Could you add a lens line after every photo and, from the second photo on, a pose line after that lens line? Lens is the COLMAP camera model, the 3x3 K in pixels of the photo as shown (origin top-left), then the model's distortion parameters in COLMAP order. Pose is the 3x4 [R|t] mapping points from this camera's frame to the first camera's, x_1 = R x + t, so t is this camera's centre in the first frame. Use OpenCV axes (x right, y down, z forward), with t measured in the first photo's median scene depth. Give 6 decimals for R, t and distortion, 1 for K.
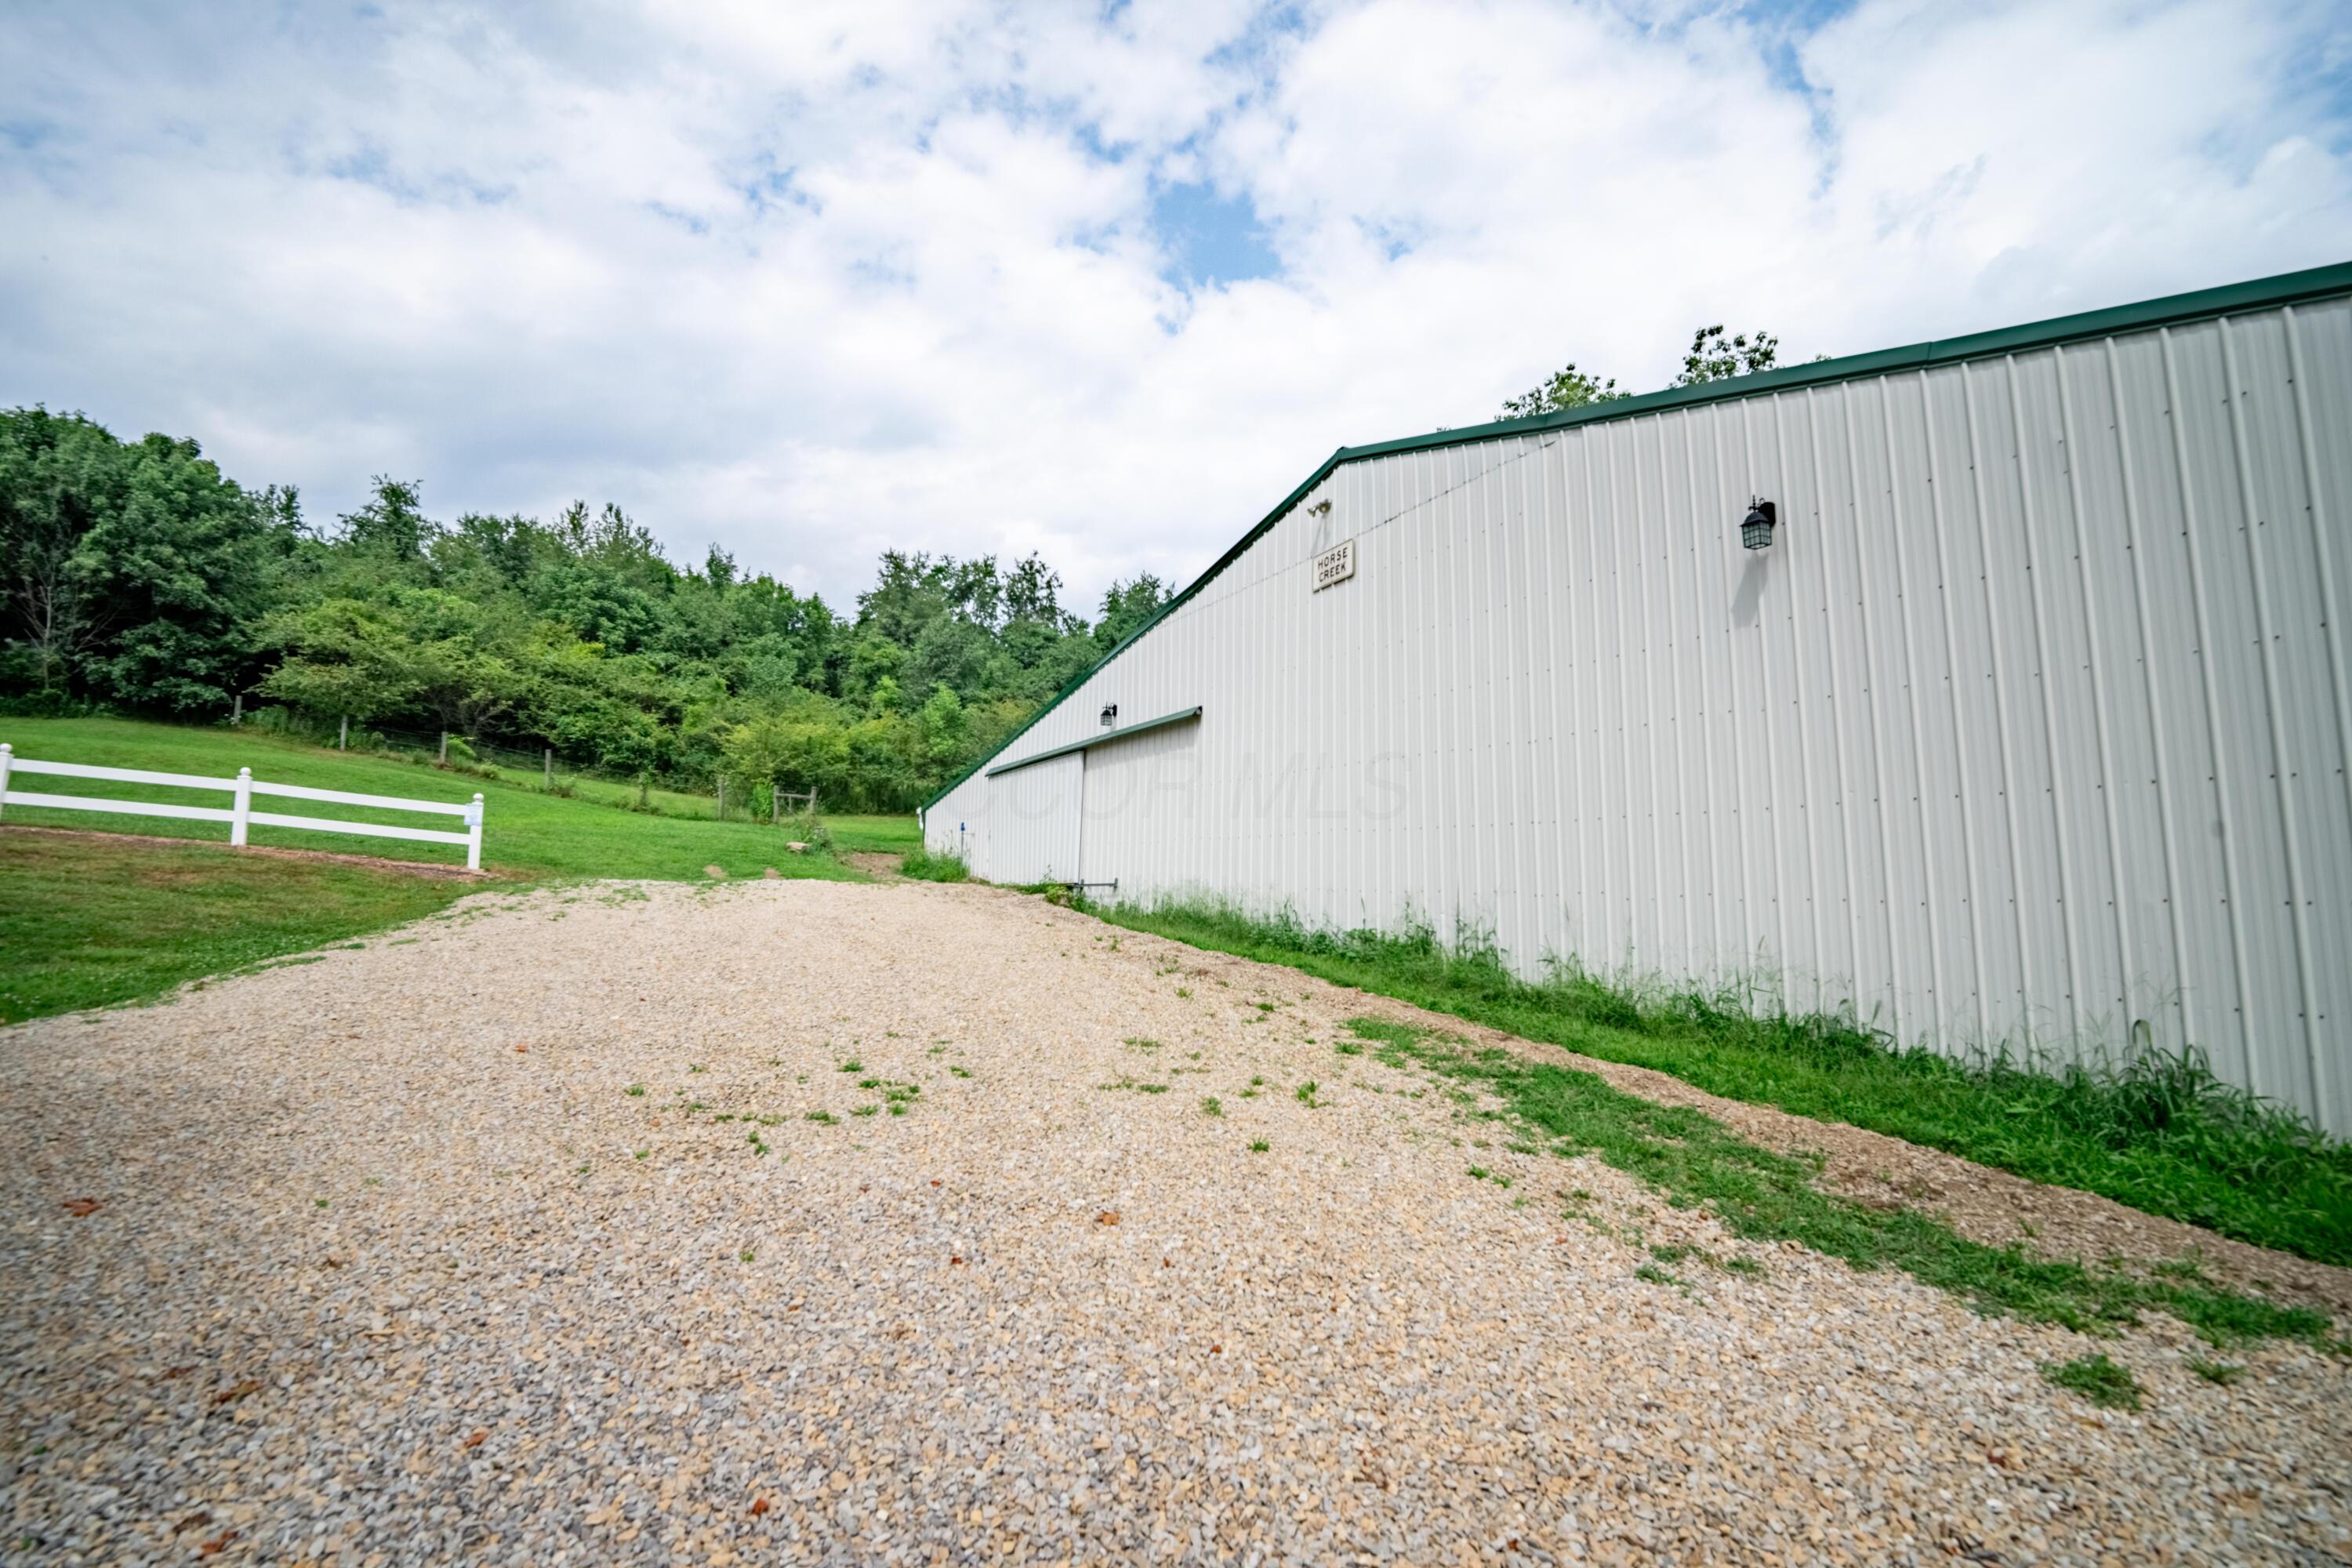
lens RADIAL K [[1079.1, 0, 1176.0], [0, 1079.1, 784.0], [0, 0, 1]] dist [-0.003023, -0.000391]
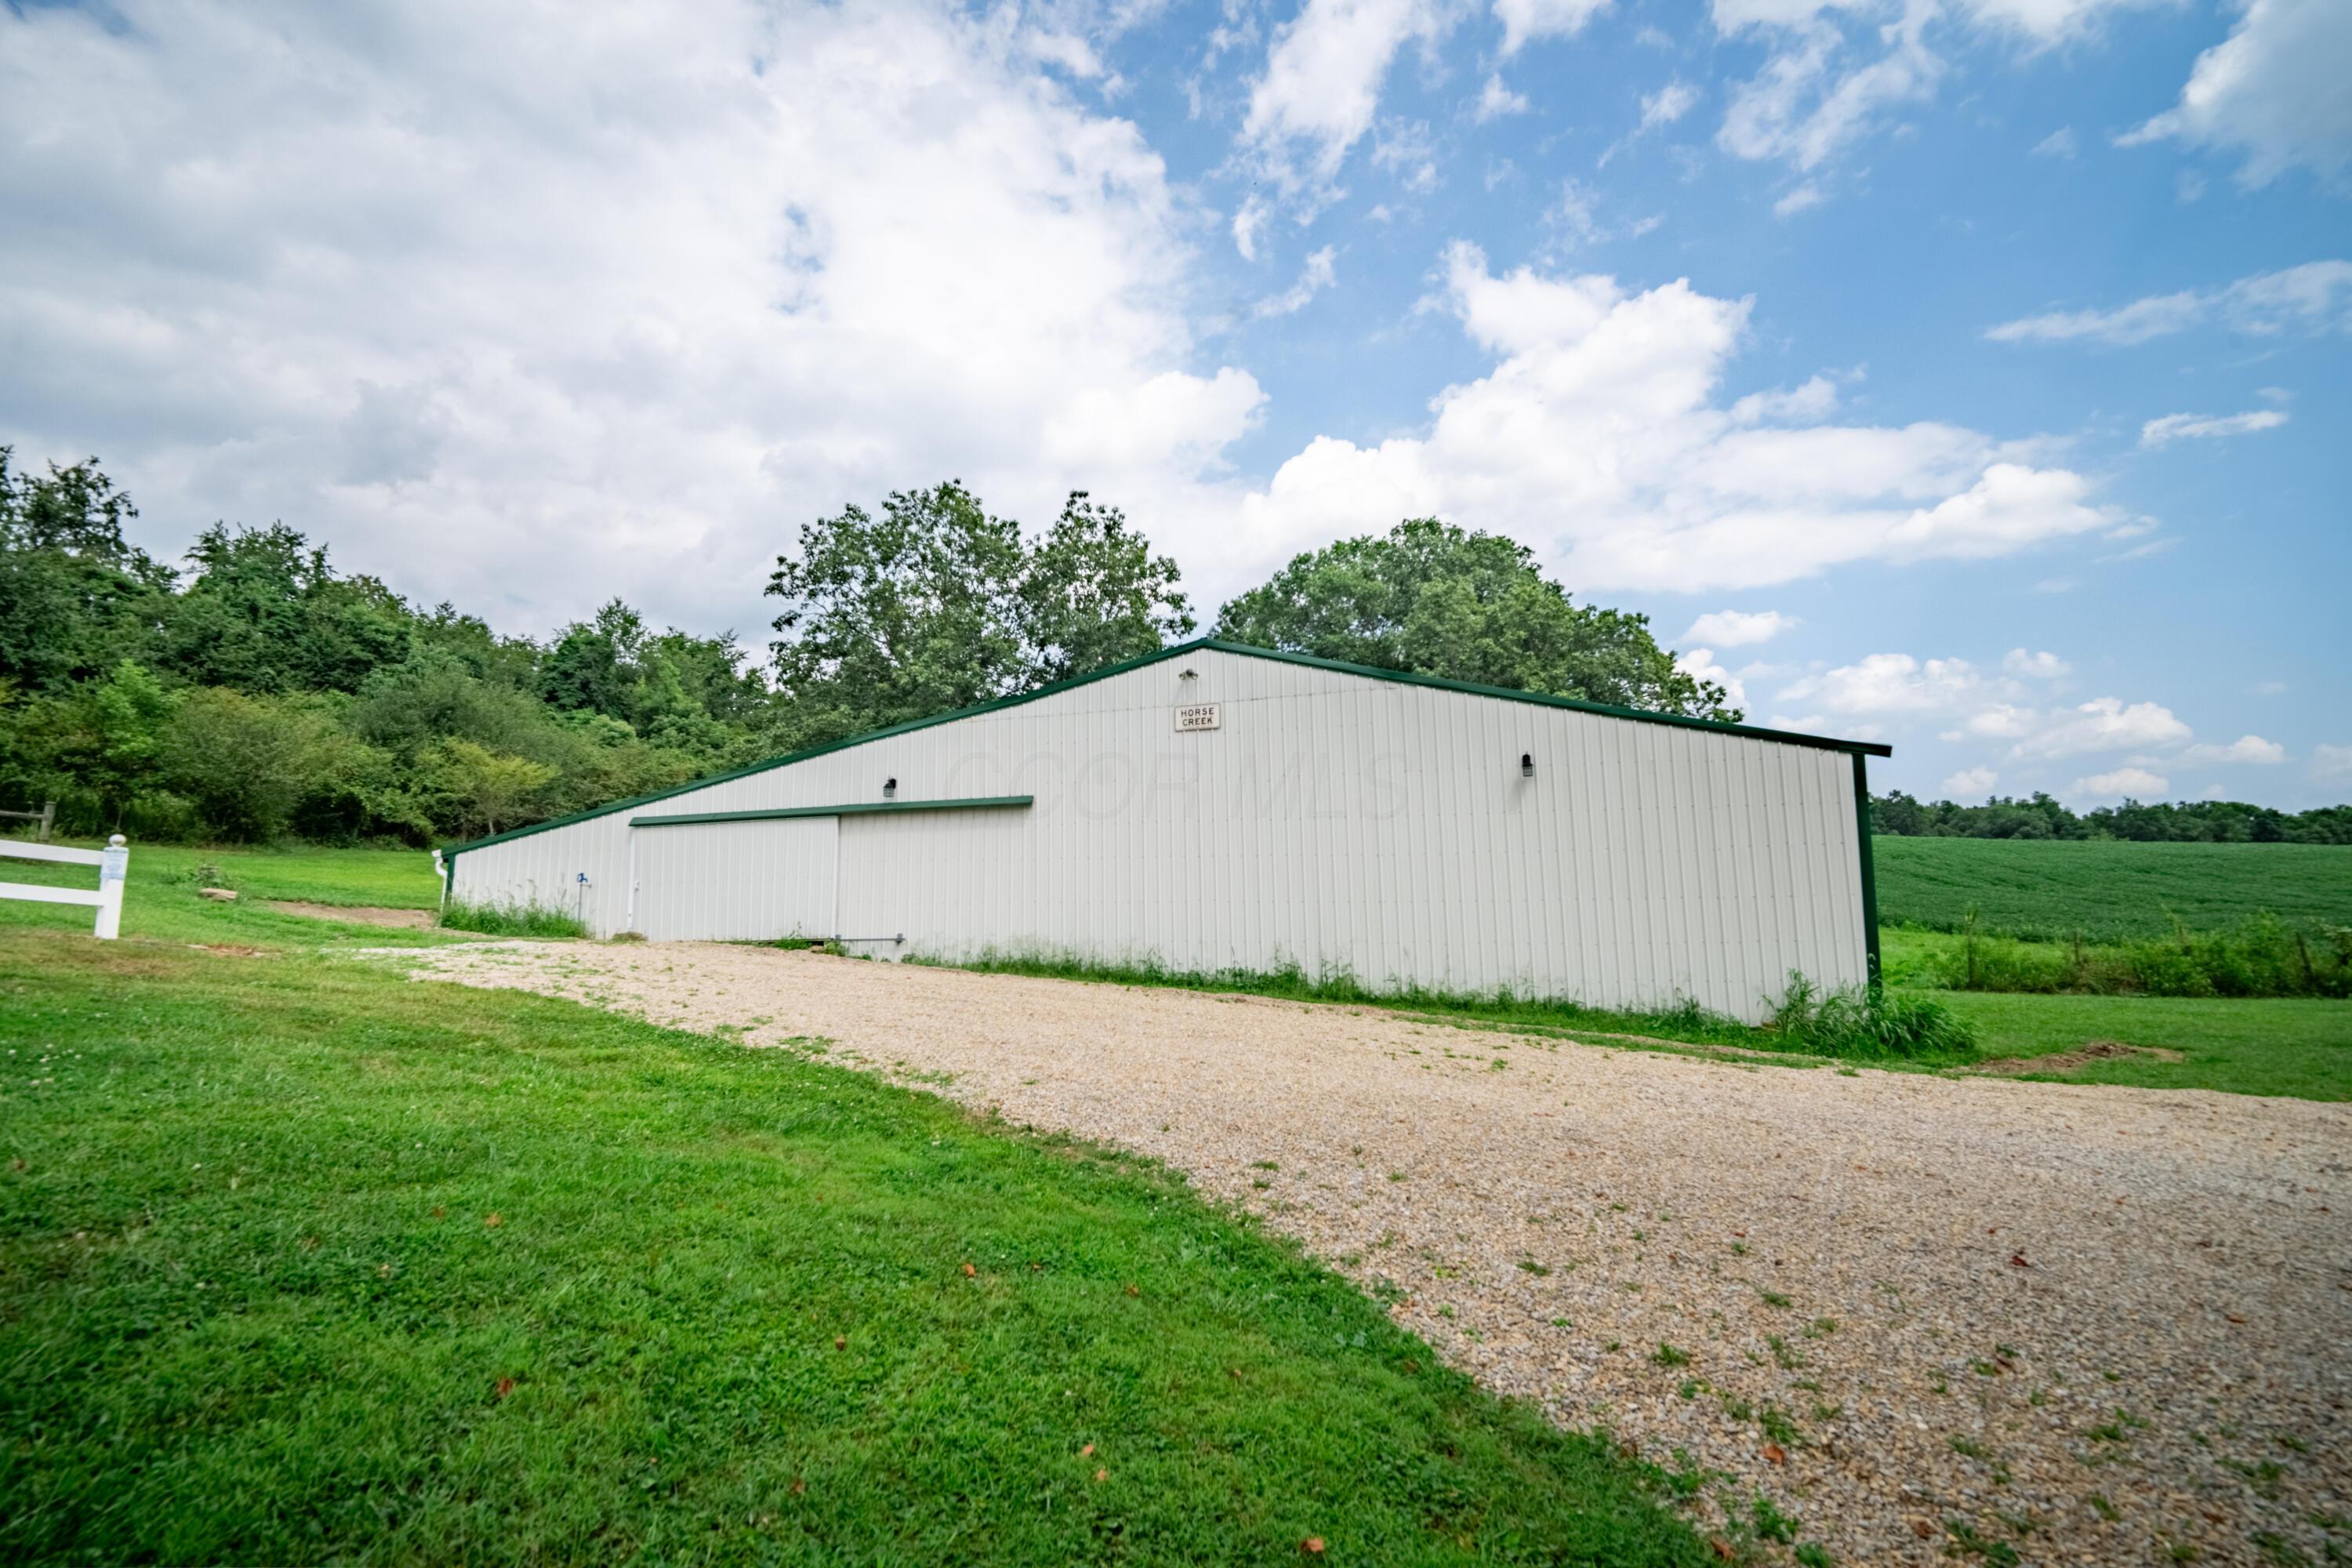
lens RADIAL K [[1079.1, 0, 1176.0], [0, 1079.1, 784.0], [0, 0, 1]] dist [-0.003023, -0.000391]
pose [[0.713061, 0.075378, 0.697039, -0.649989], [-0.054761, 0.997154, -0.051813, -0.026346], [-0.698961, -0.001225, 0.715159, -0.013713]]
